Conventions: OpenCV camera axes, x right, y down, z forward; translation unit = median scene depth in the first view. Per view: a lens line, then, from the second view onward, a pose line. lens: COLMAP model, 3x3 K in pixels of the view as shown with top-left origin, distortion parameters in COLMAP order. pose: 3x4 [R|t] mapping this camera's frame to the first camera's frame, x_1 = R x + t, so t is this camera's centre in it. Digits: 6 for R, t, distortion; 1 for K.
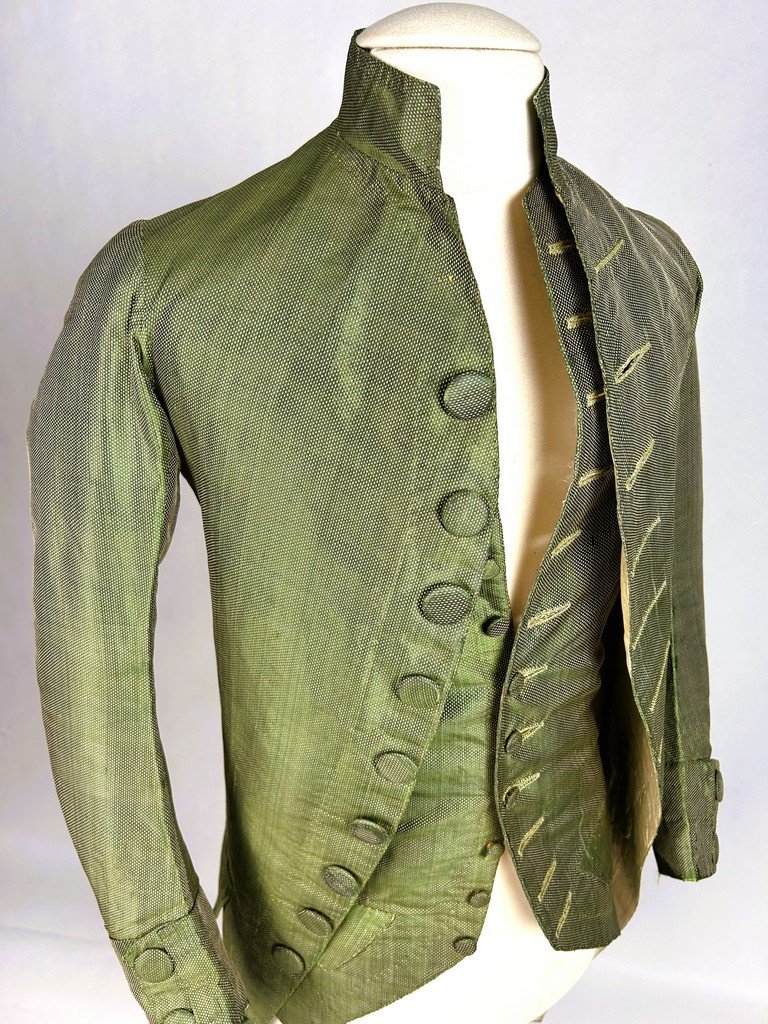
lens RADIAL K [[781.8, 0, 383.2], [0, 781.8, 526.5], [0, 0, 1]] dist [0.041905, -0.130644]
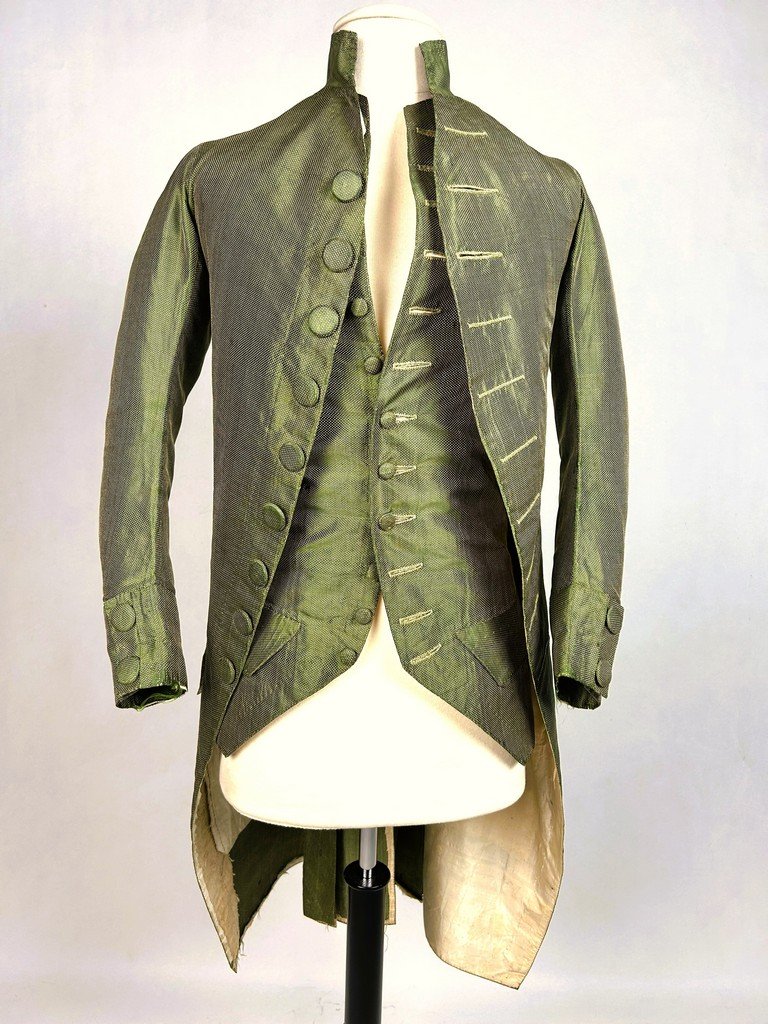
lens RADIAL K [[772.7, 0, 384.0], [0, 772.7, 512.0], [0, 0, 1]] dist [0.008702, 0.002868]
pose [[0.957247, 0.083527, -0.276952, 0.576471], [-0.153239, 0.958455, -0.240586, 0.716002], [0.245350, 0.272740, 0.930277, -0.244643]]
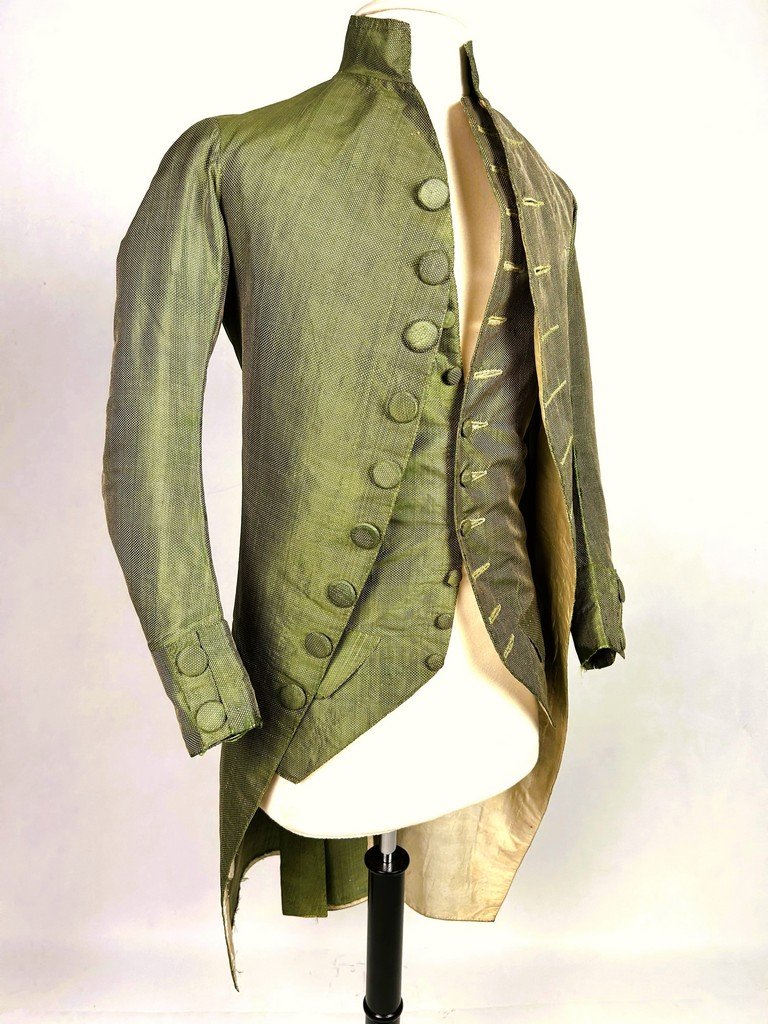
lens RADIAL K [[769.9, 0, 384.0], [0, 769.9, 512.0], [0, 0, 1]] dist [0.001397, -0.003258]
pose [[0.994941, -0.001697, 0.100448, -0.123520], [0.022151, 0.978954, -0.202874, 0.651272], [-0.097990, 0.204072, 0.974039, -0.318988]]
